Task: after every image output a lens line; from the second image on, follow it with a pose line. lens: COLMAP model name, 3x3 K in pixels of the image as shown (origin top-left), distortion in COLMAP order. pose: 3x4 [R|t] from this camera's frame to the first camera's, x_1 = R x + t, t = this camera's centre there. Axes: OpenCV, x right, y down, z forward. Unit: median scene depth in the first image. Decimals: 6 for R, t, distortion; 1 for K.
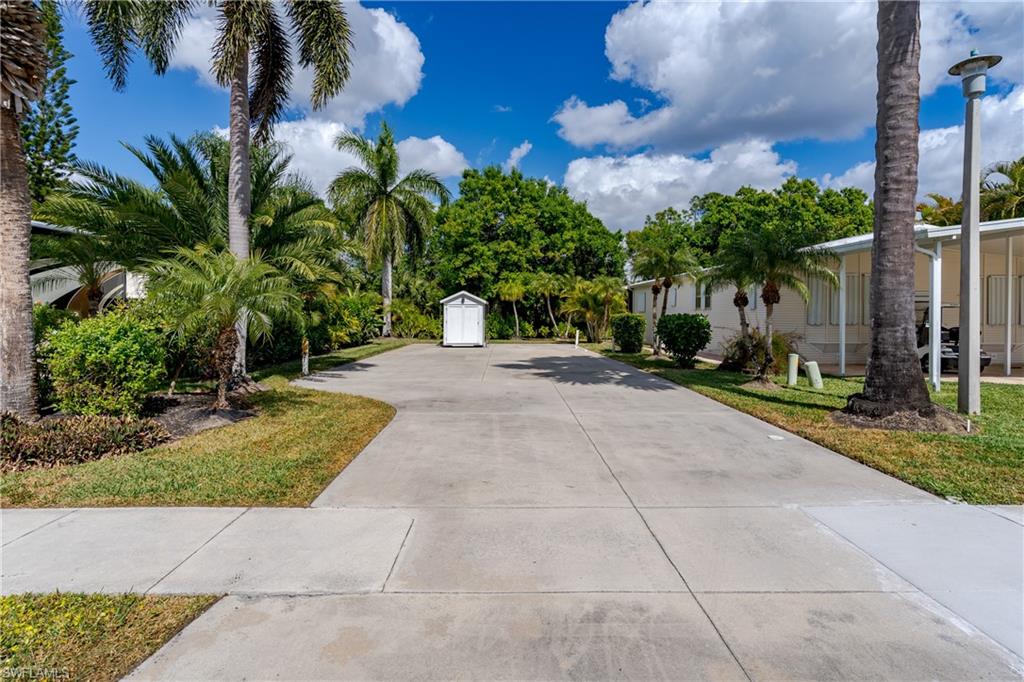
lens RADIAL K [[490.2, 0, 511.4], [0, 490.2, 318.1], [0, 0, 1]] dist [0.000557, 0.000046]
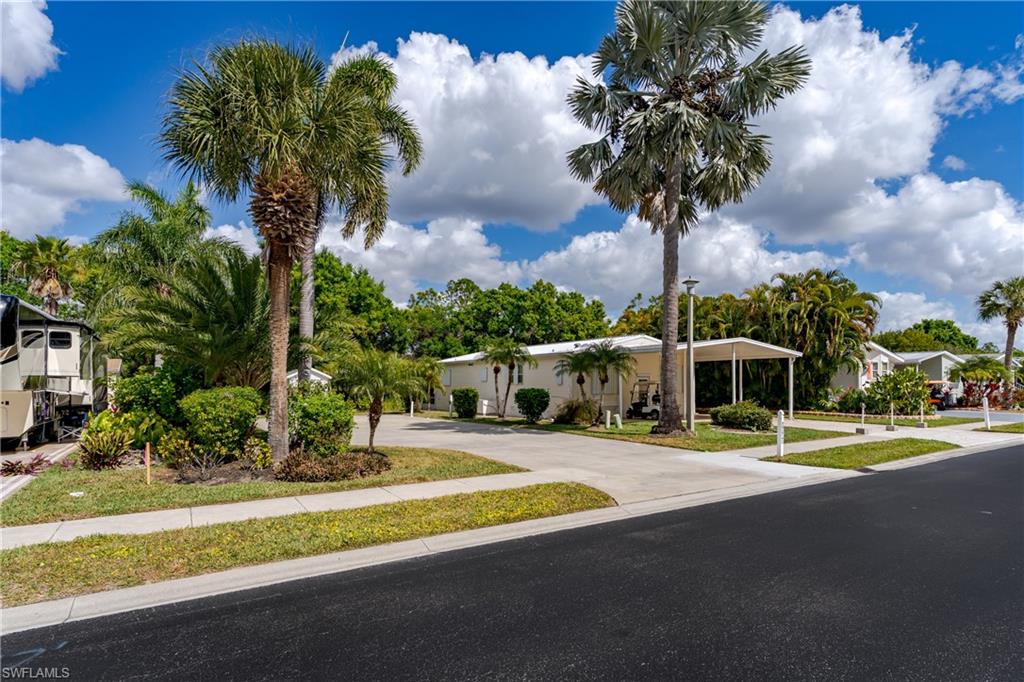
lens RADIAL K [[518.0, 0, 513.1], [0, 518.0, 384.9], [0, 0, 1]] dist [0.003713, 0.000683]
pose [[0.854986, -0.002276, 0.518647, -0.230160], [0.007815, 0.999933, -0.008495, -0.002731], [-0.518593, 0.011316, 0.854946, -0.144038]]
